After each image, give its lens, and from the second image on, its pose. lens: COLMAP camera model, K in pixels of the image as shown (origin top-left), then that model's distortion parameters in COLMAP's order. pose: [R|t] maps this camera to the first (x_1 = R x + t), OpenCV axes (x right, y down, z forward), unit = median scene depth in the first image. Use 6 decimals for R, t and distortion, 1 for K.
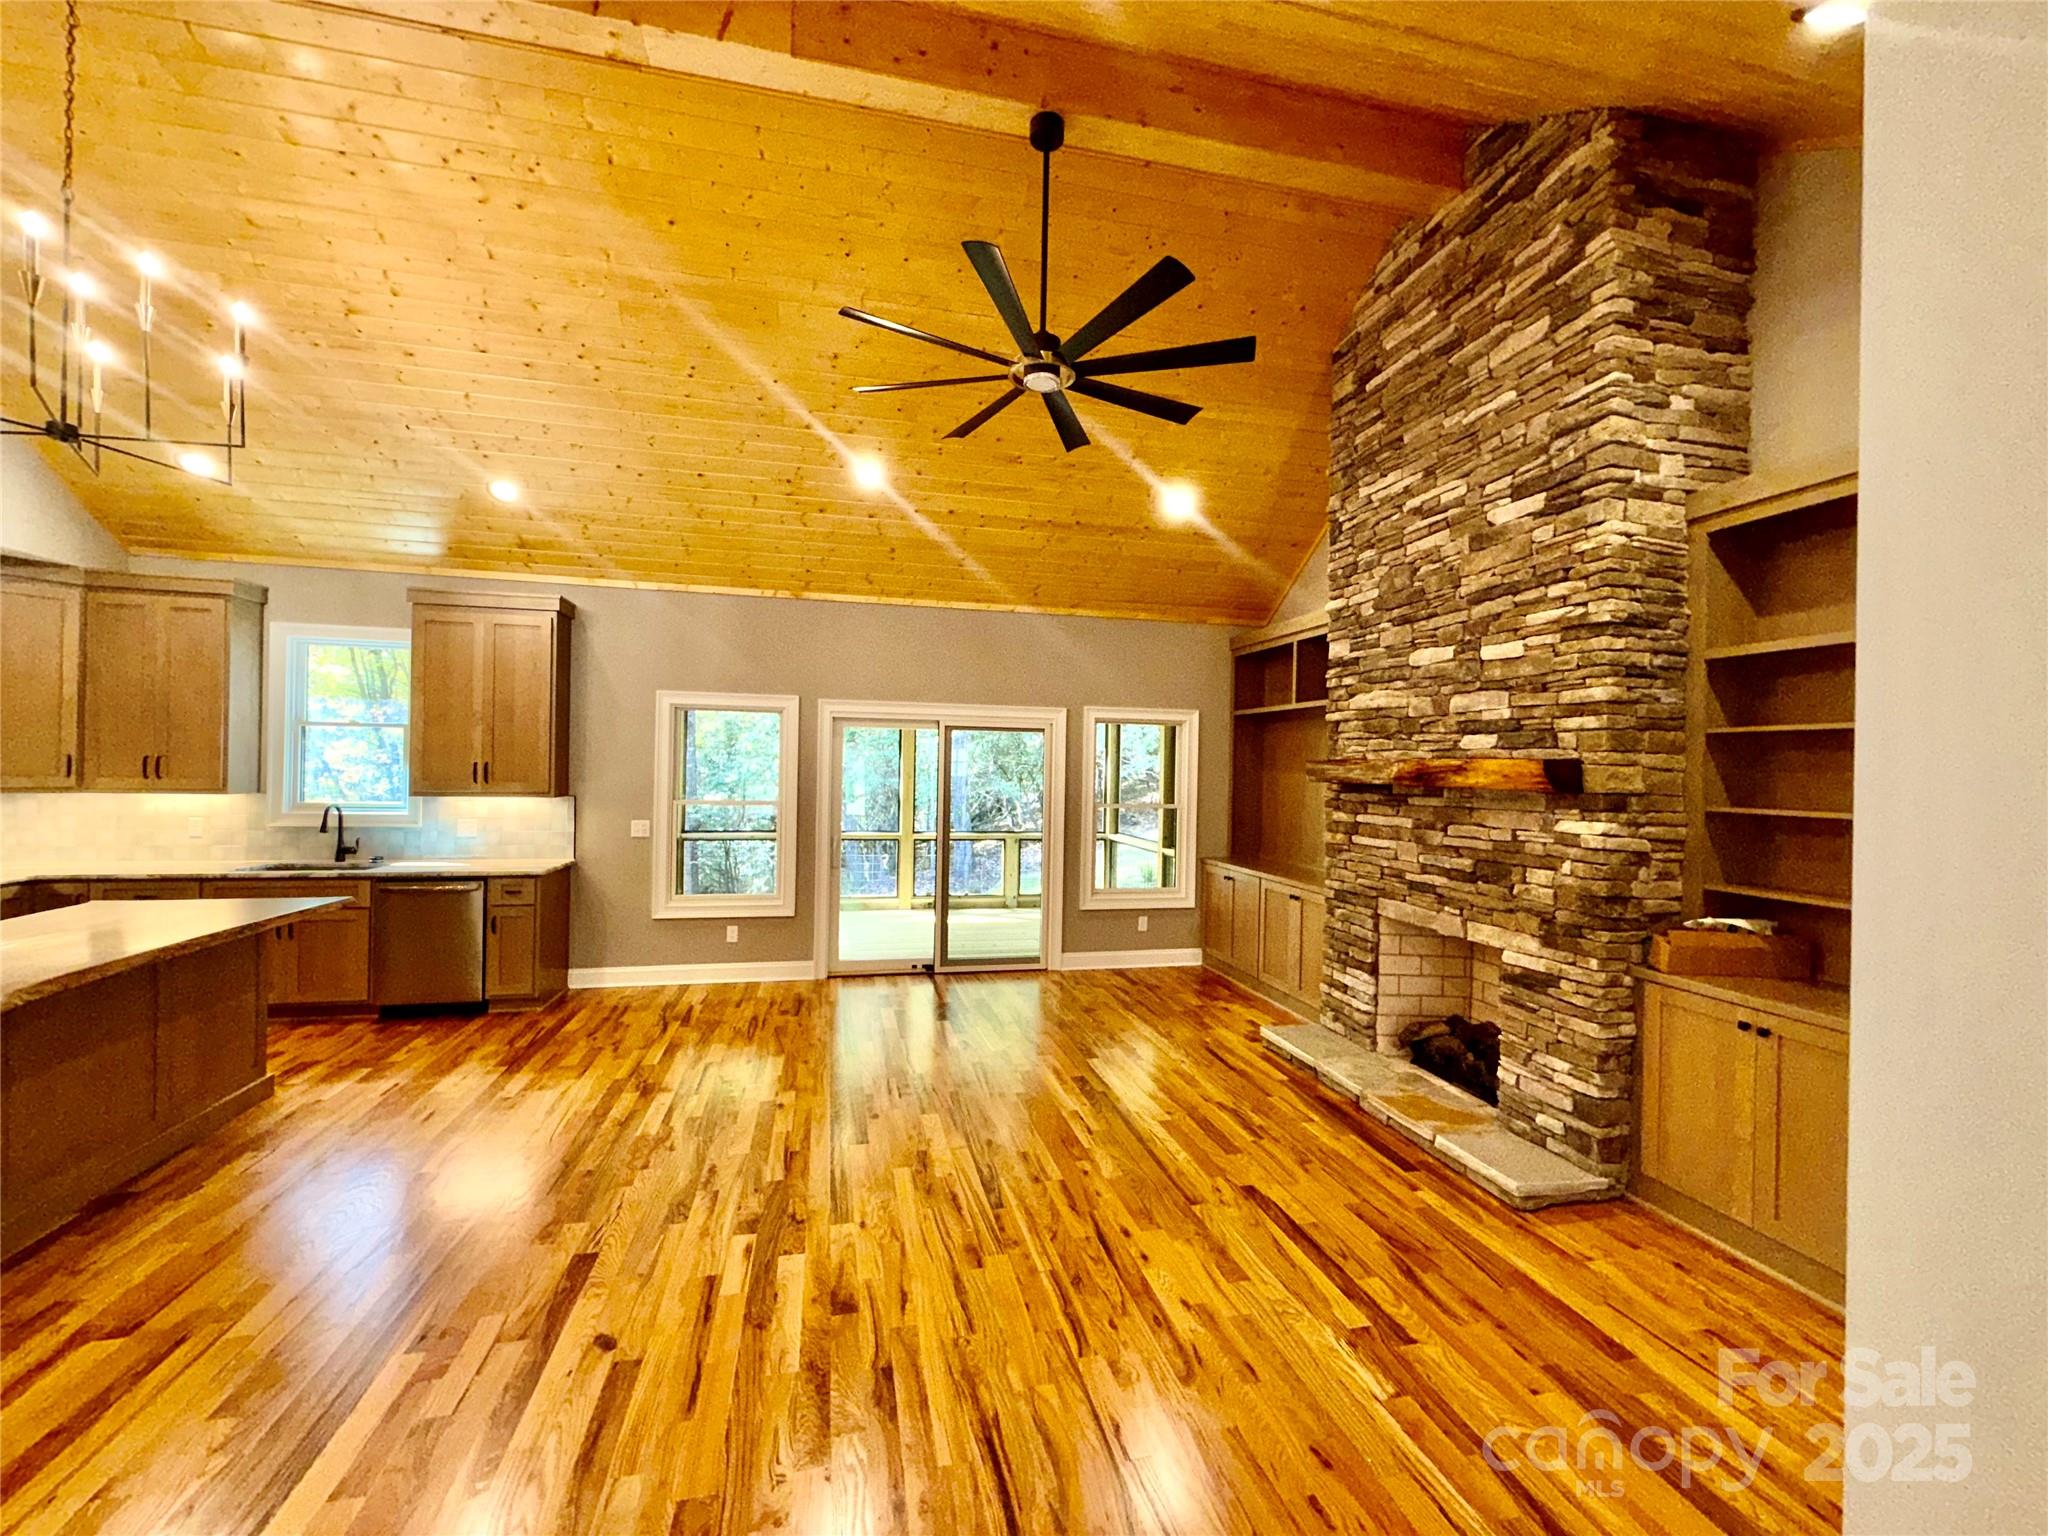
lens RADIAL K [[818.2, 0, 1018.9], [0, 818.2, 768.4], [0, 0, 1]] dist [-0.000045, 0.000083]
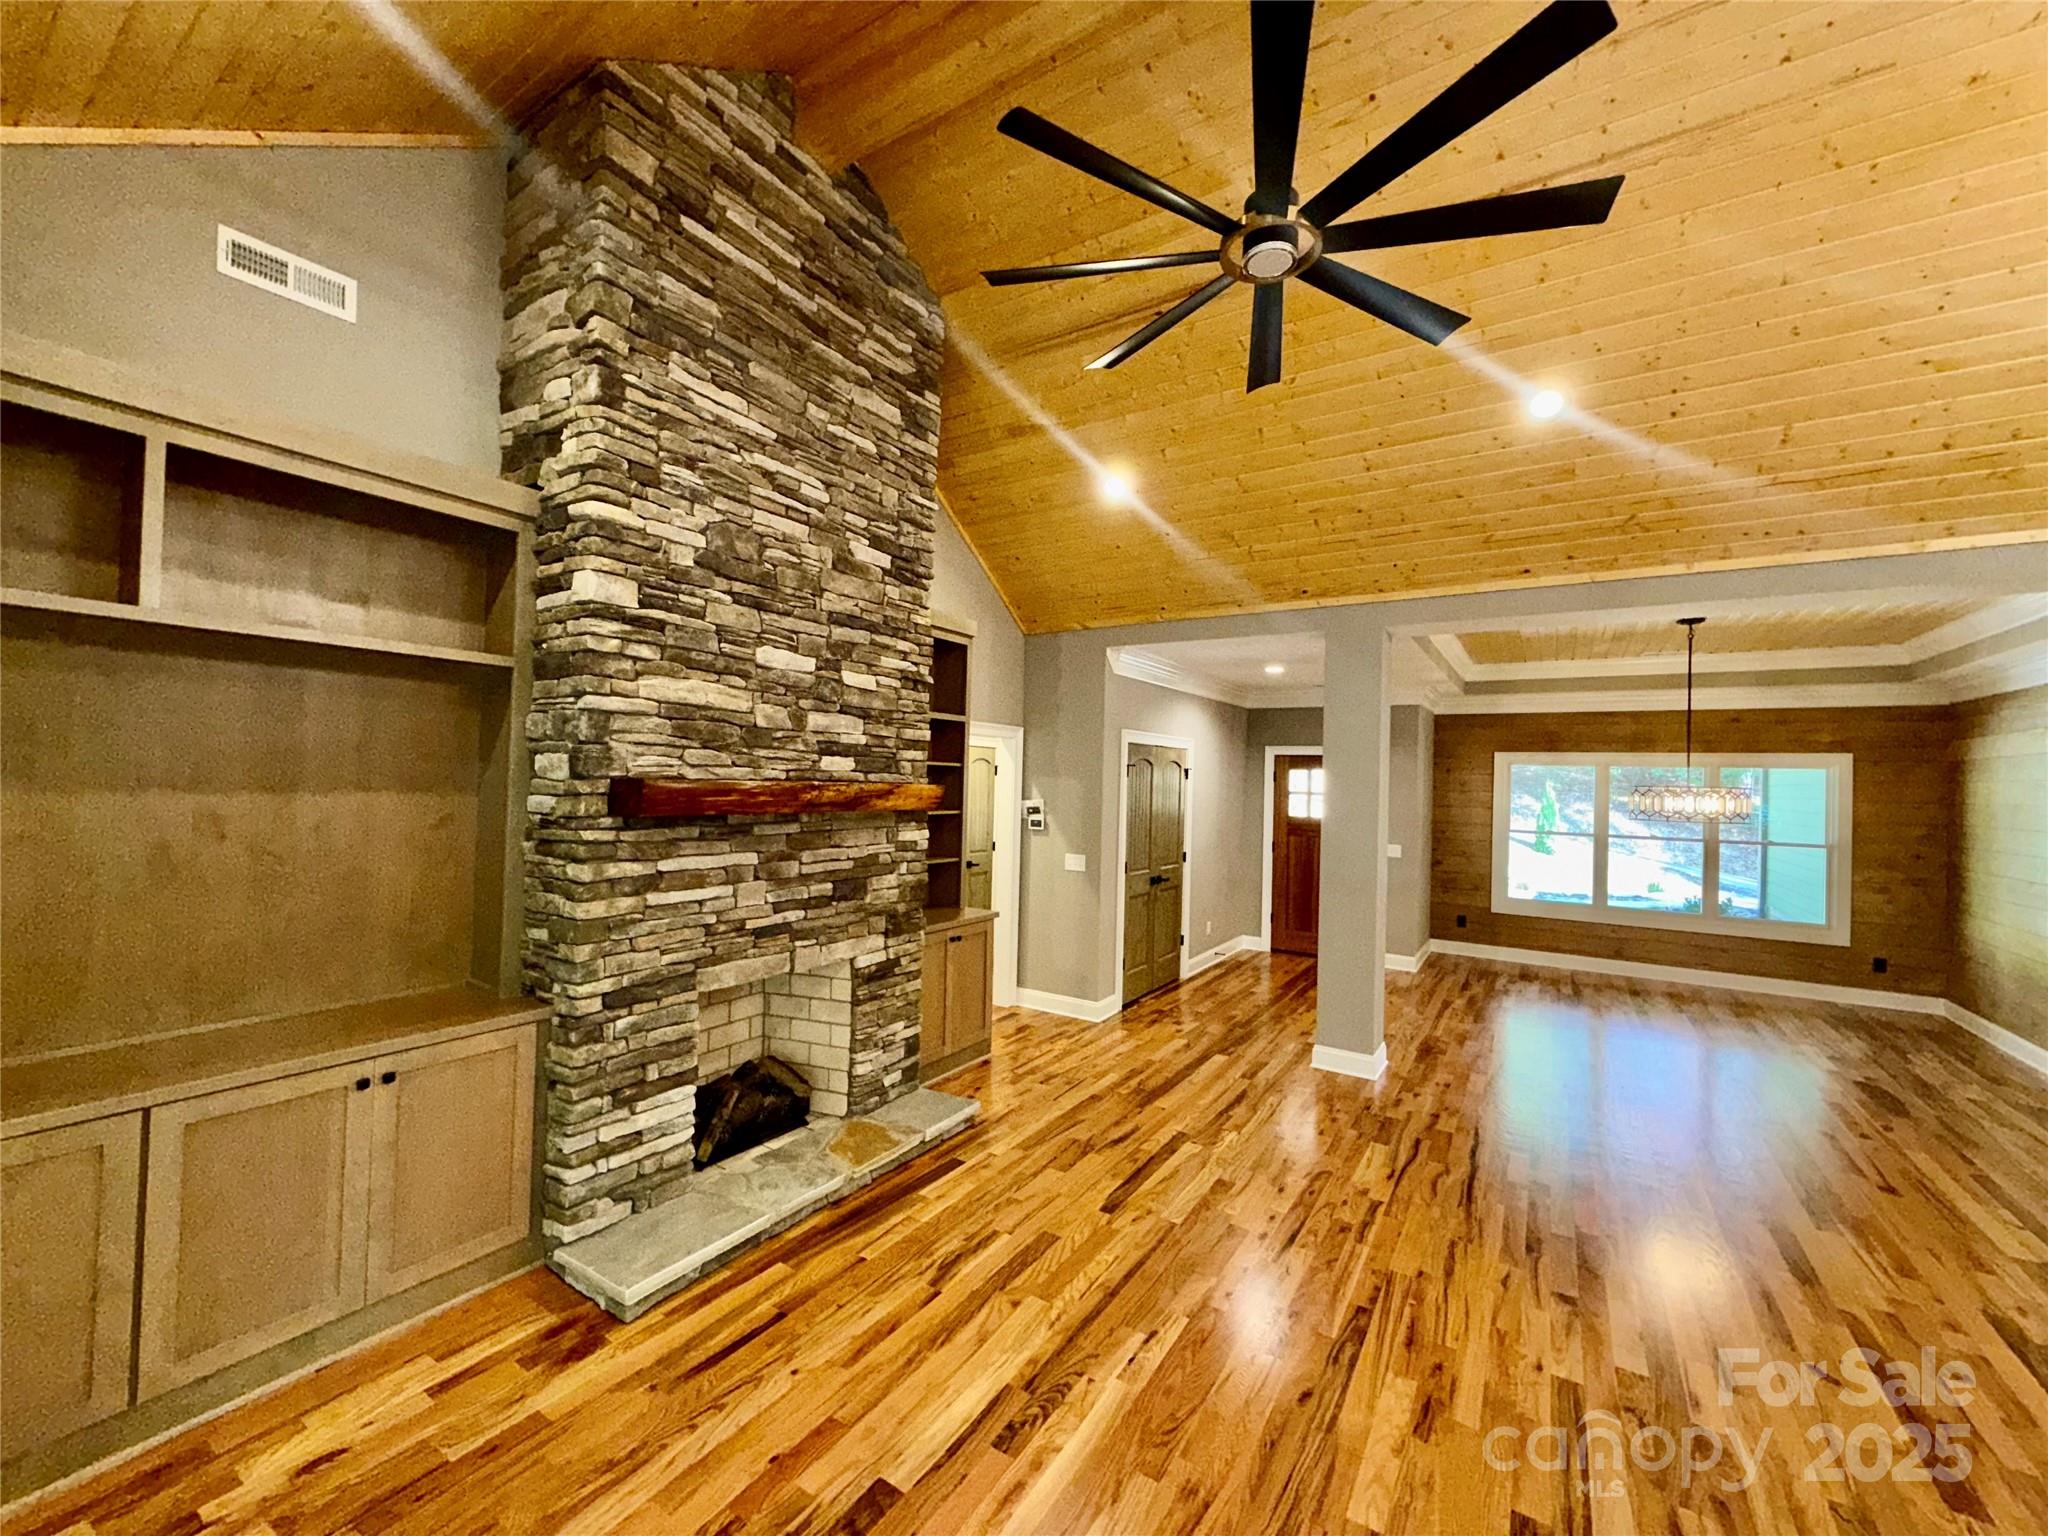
lens RADIAL K [[818.2, 0, 1017.7], [0, 818.2, 767.9], [0, 0, 1]] dist [-0.000045, 0.000083]
pose [[-0.692896, -0.028643, 0.720468, -0.282967], [-0.040437, 0.999182, 0.000834, -0.033327], [-0.719902, -0.028556, -0.693488, 1.377639]]
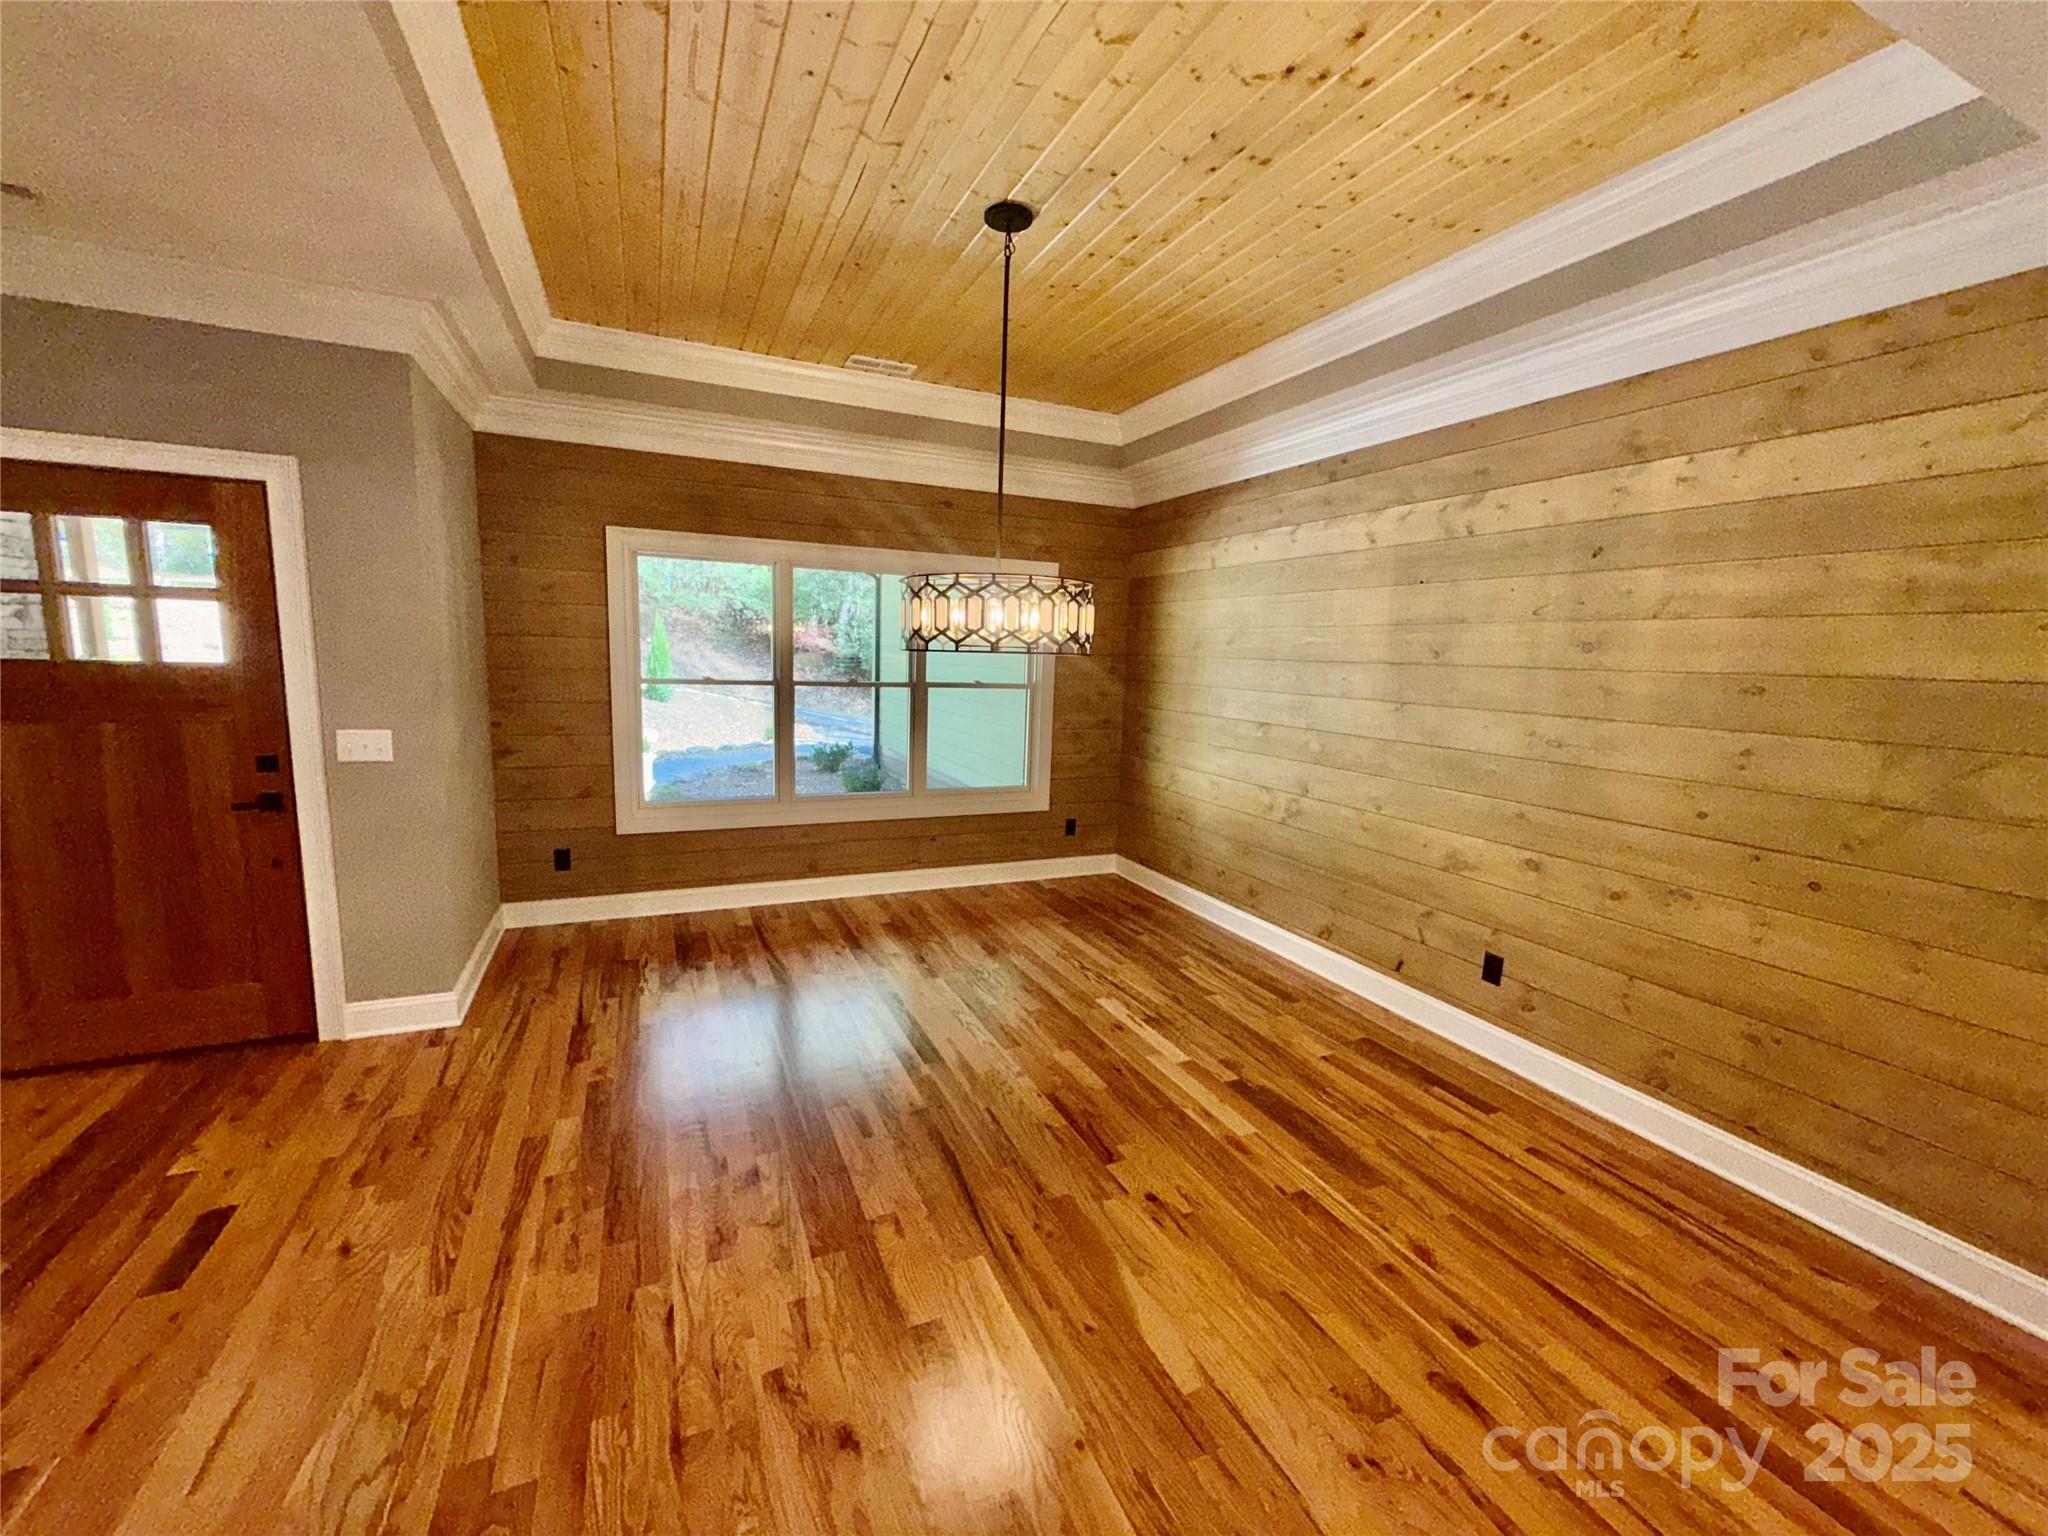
lens RADIAL K [[818.2, 0, 1019.6], [0, 818.2, 766.2], [0, 0, 1]] dist [-0.000045, 0.000083]
pose [[-0.979076, -0.024314, -0.202037, 0.050463], [-0.052374, 0.989498, 0.134726, 0.013945], [0.196639, 0.142489, -0.970067, 0.270670]]
